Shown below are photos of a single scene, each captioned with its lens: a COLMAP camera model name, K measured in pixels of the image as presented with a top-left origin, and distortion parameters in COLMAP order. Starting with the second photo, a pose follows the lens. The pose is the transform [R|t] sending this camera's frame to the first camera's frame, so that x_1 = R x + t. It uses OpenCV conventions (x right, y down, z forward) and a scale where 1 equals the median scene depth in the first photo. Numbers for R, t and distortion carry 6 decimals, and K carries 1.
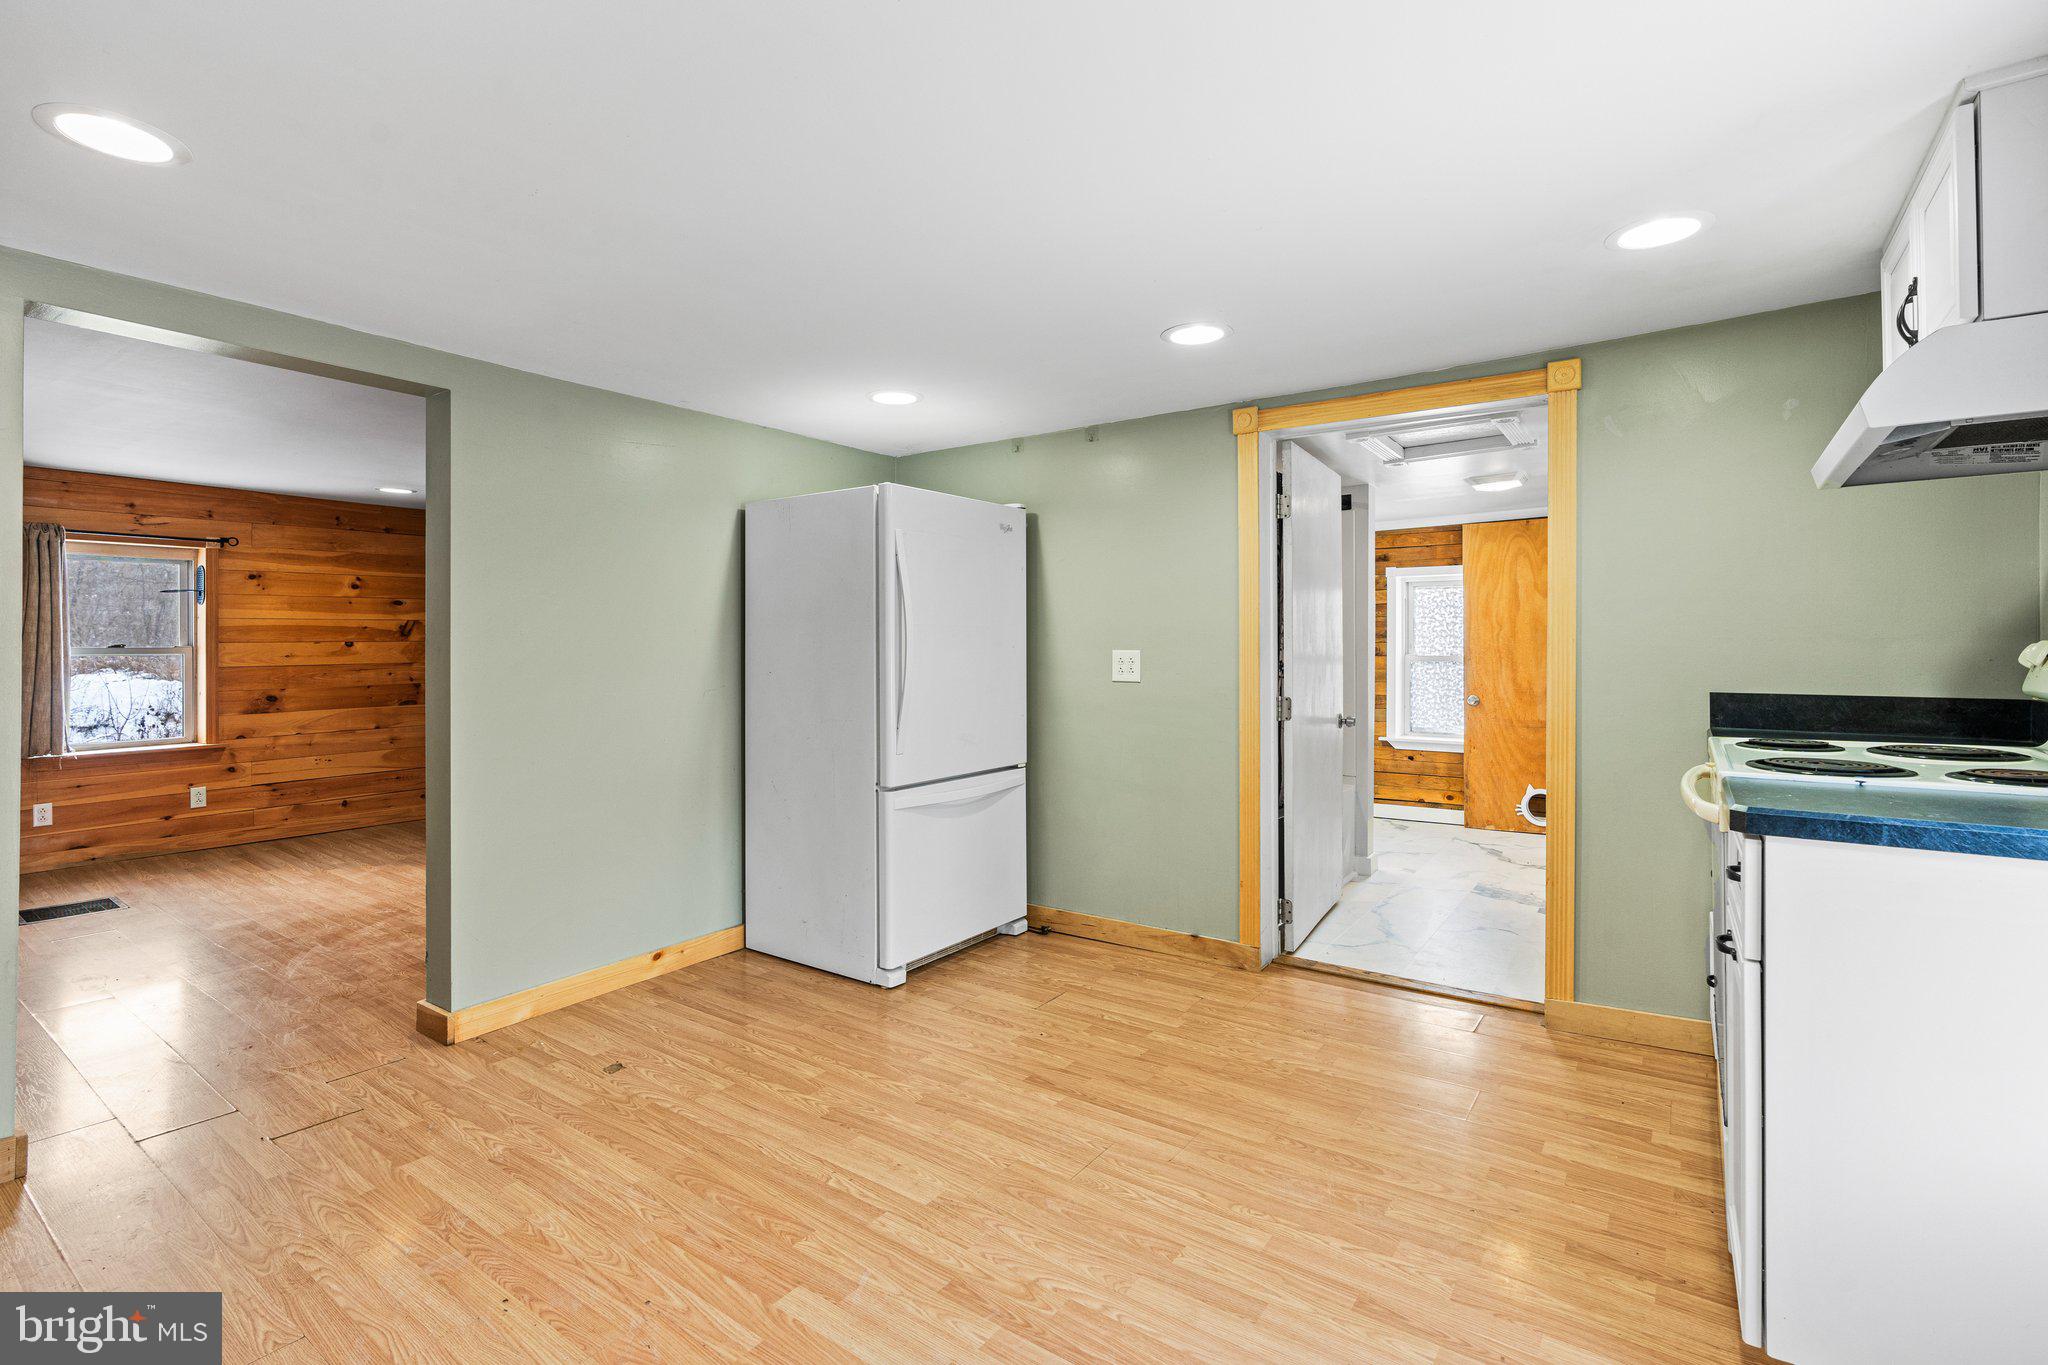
lens RADIAL K [[944.7, 0, 1020.3], [0, 944.7, 640.0], [0, 0, 1]] dist [-0.001225, 0.000106]
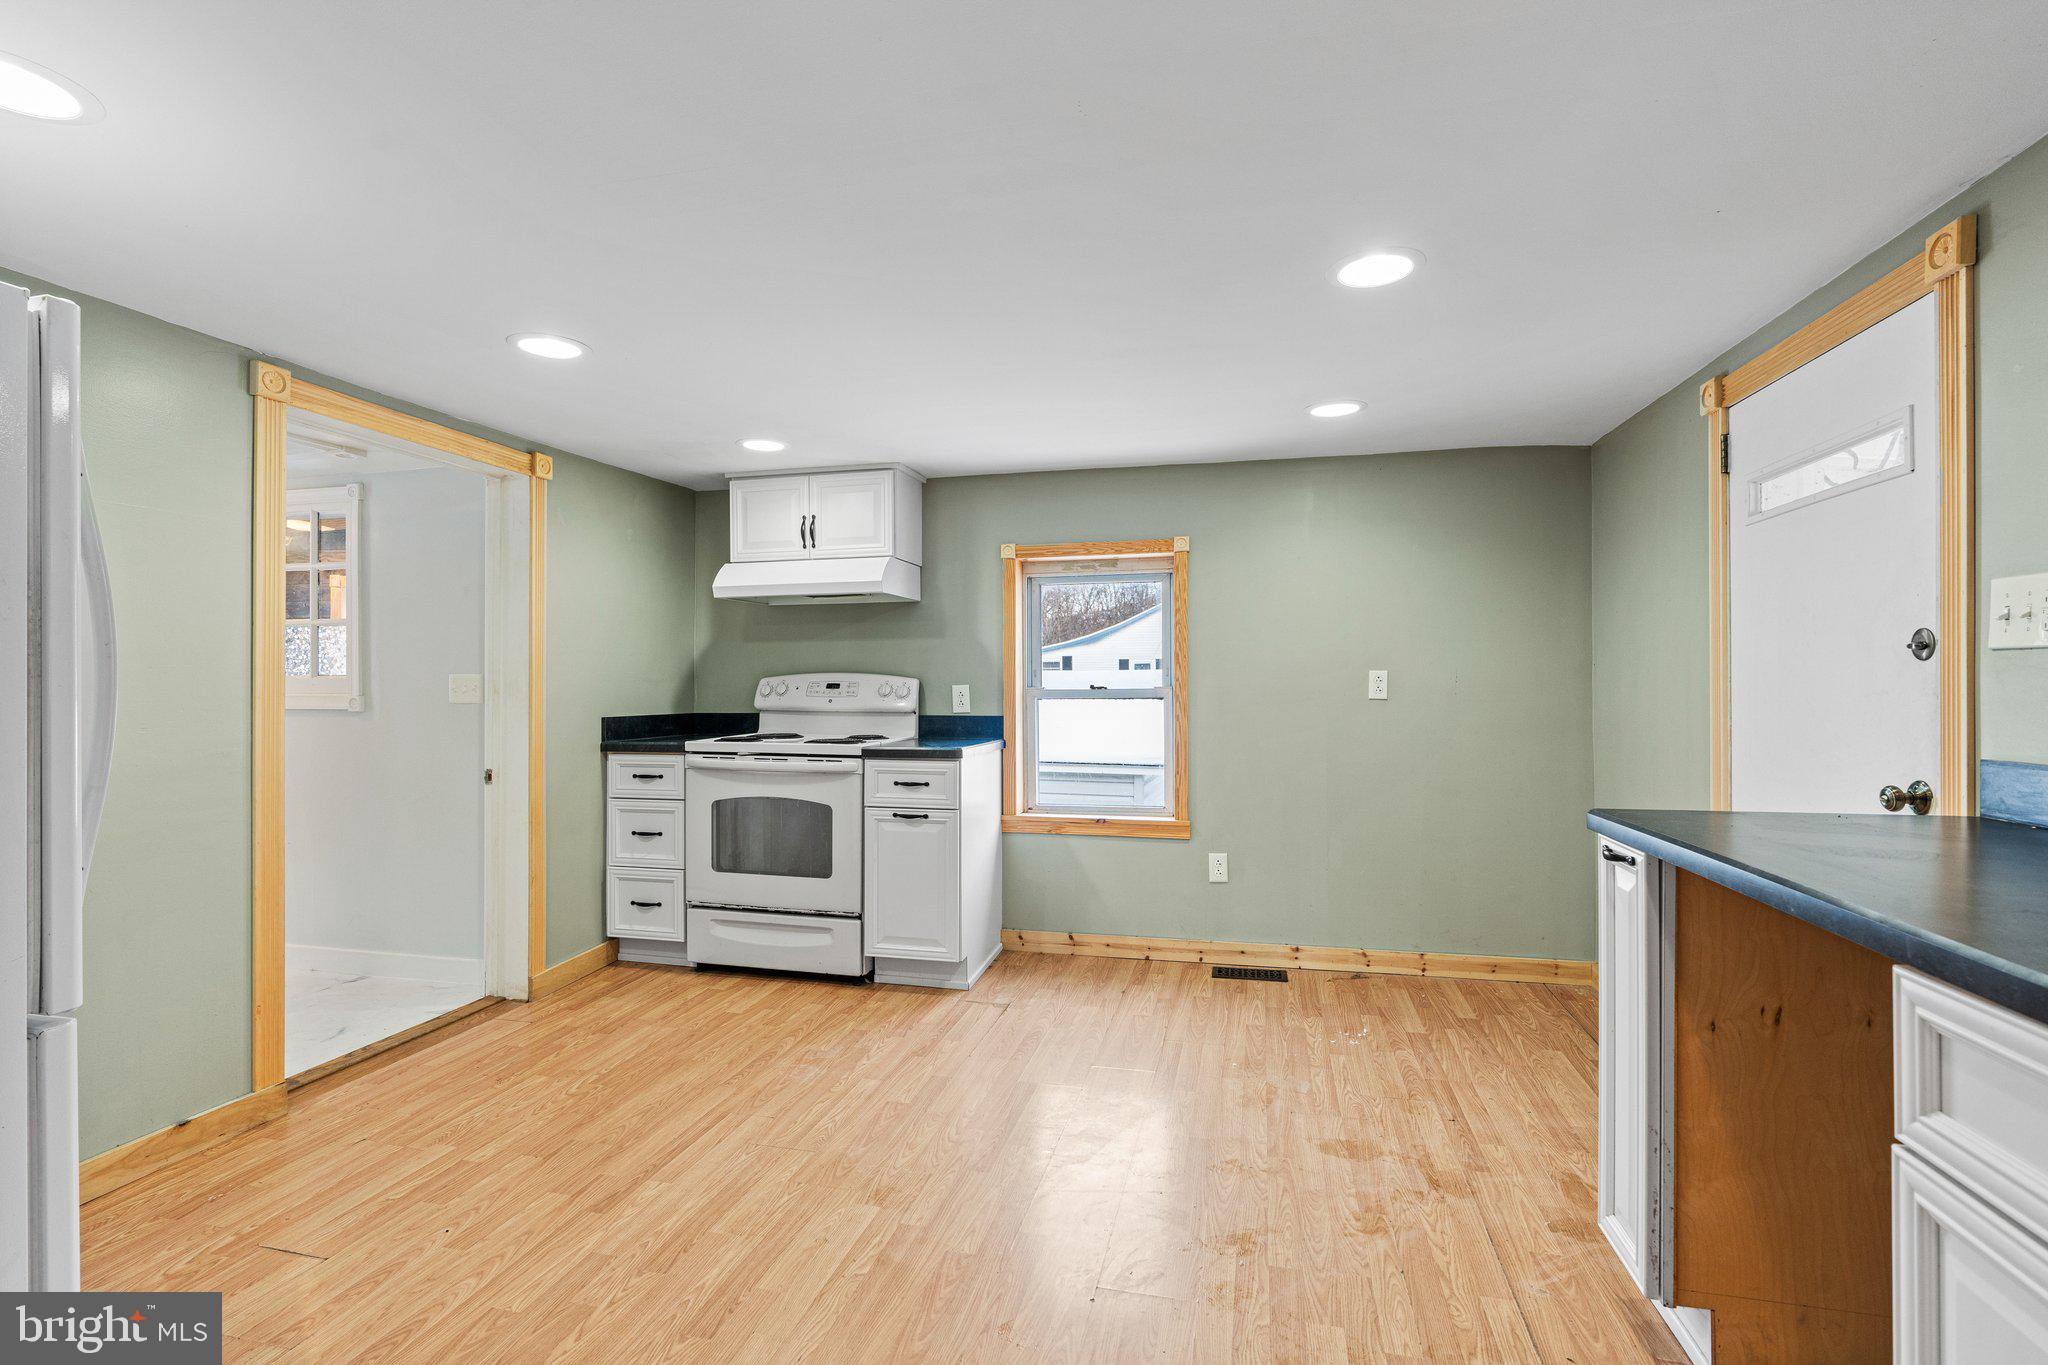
lens RADIAL K [[943.4, 0, 1024.2], [0, 943.4, 673.4], [0, 0, 1]] dist [-0.000331, 0.001204]
pose [[-0.363679, 0.014385, 0.931413, -0.986316], [-0.002223, 0.999865, -0.016310, 0.012986], [-0.931522, -0.008003, -0.363597, 1.058859]]
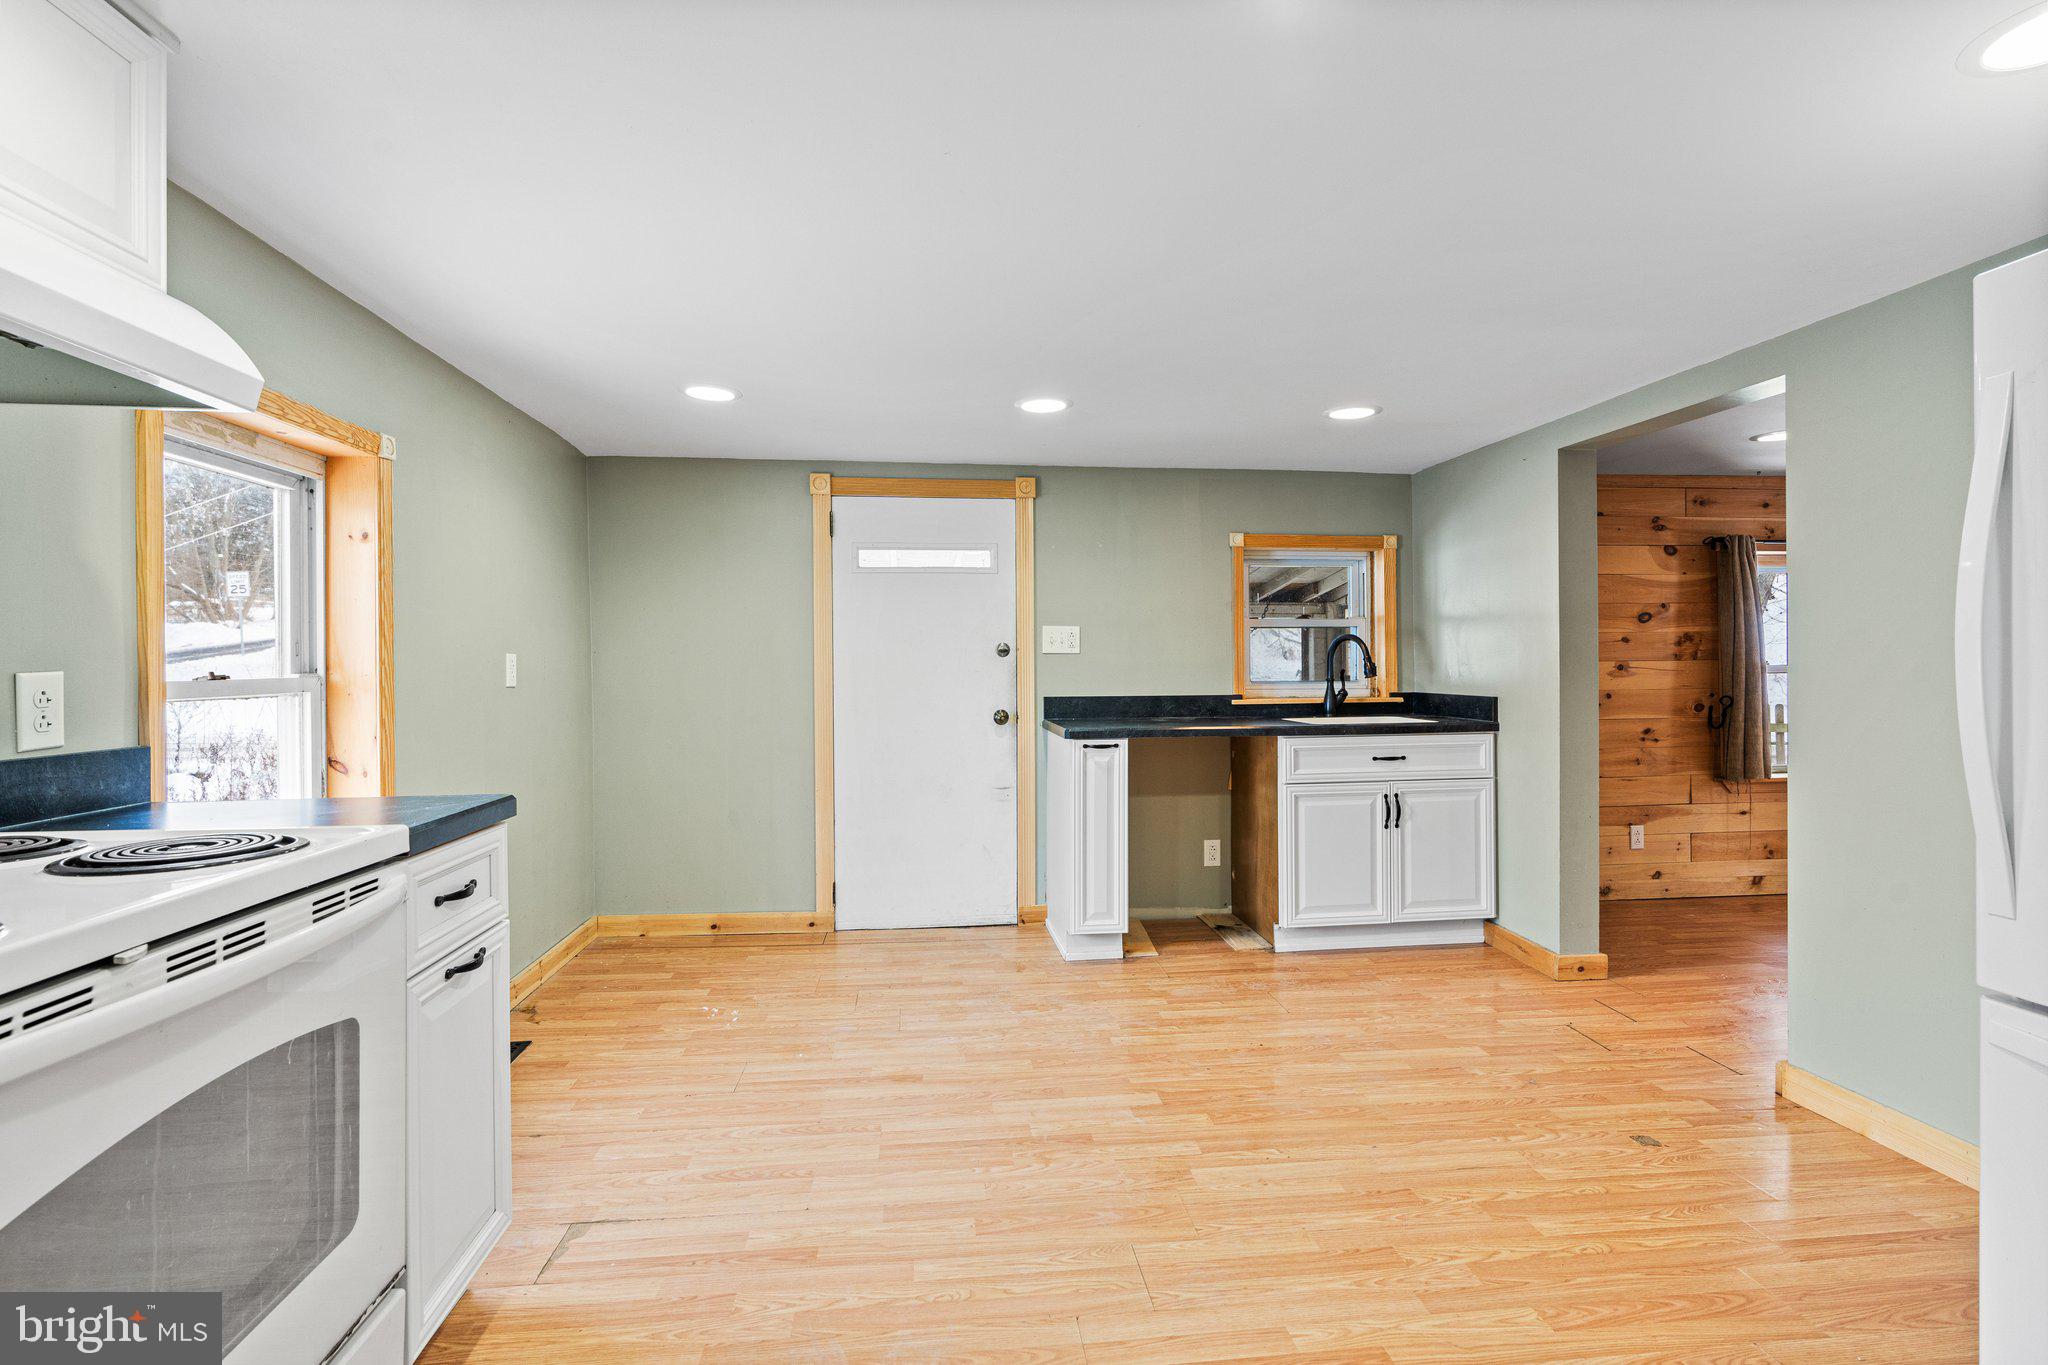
lens RADIAL K [[943.4, 0, 1024.2], [0, 943.4, 673.4], [0, 0, 1]] dist [-0.000331, 0.001204]
pose [[-0.744689, 0.010833, -0.667324, 0.656646], [0.010744, 0.999933, 0.004243, 0.012344], [0.667325, -0.004010, -0.744756, 1.443367]]
